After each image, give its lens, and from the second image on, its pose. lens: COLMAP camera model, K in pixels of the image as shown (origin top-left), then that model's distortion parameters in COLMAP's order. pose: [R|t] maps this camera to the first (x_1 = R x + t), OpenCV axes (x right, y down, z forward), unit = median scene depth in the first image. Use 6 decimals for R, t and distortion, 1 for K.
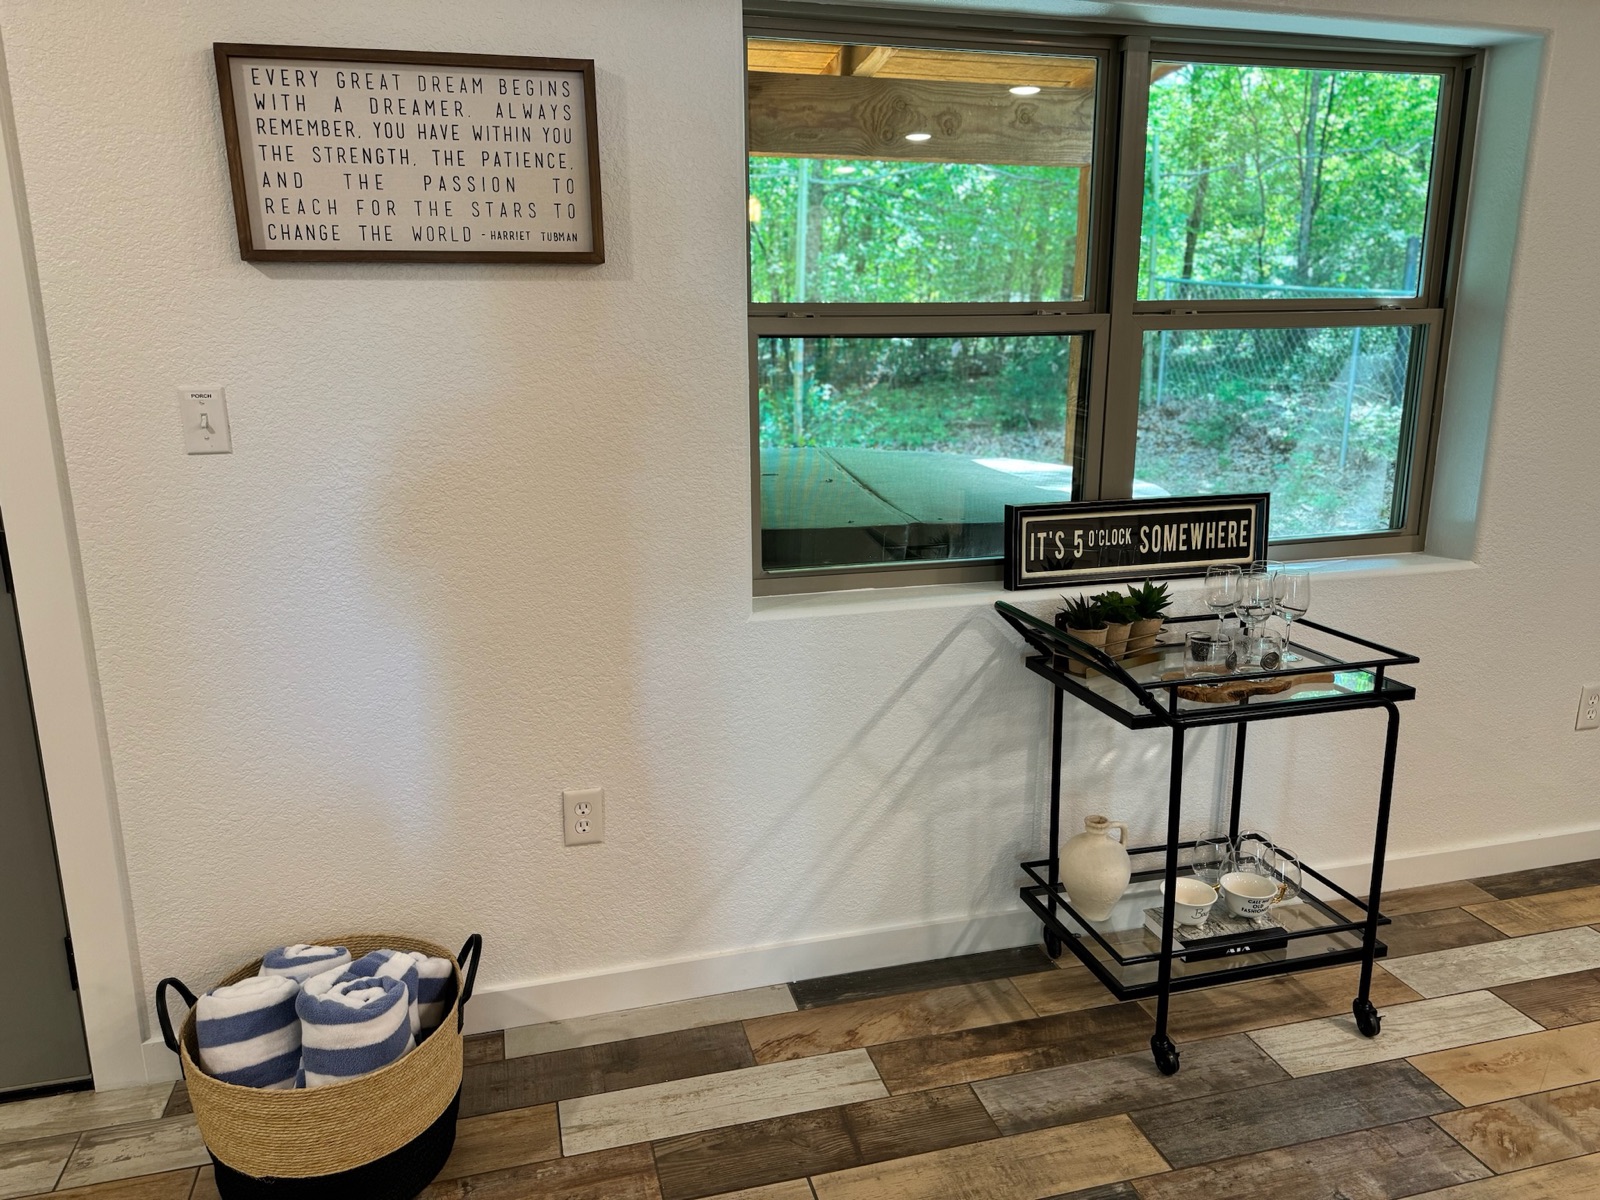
lens RADIAL K [[1135.5, 0, 799.9], [0, 1135.5, 593.8], [0, 0, 1]] dist [-0.012978, -0.003250]
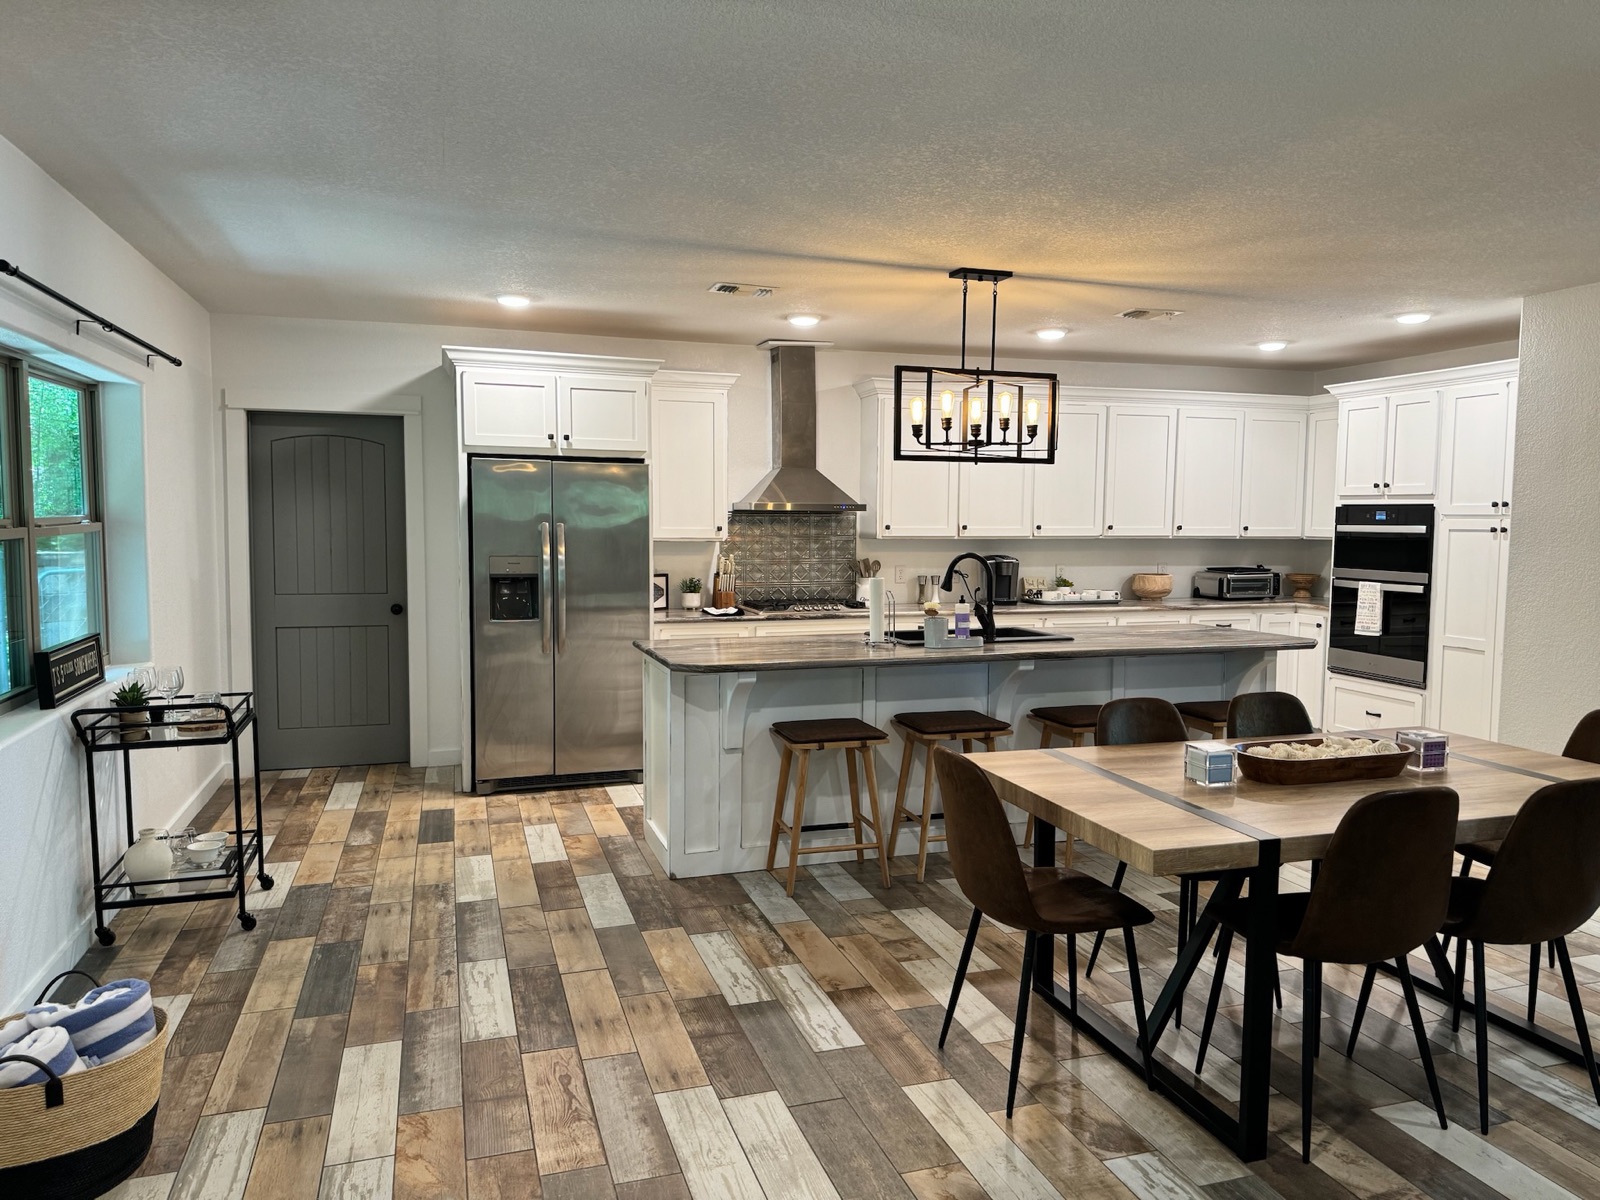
lens RADIAL K [[1135.5, 0, 801.0], [0, 1135.5, 600.6], [0, 0, 1]] dist [-0.012978, -0.003250]
pose [[-0.044461, -0.075434, 0.996159, -1.446964], [0.231197, 0.969298, 0.083719, -0.040459], [-0.971891, 0.234031, -0.025656, 0.047843]]
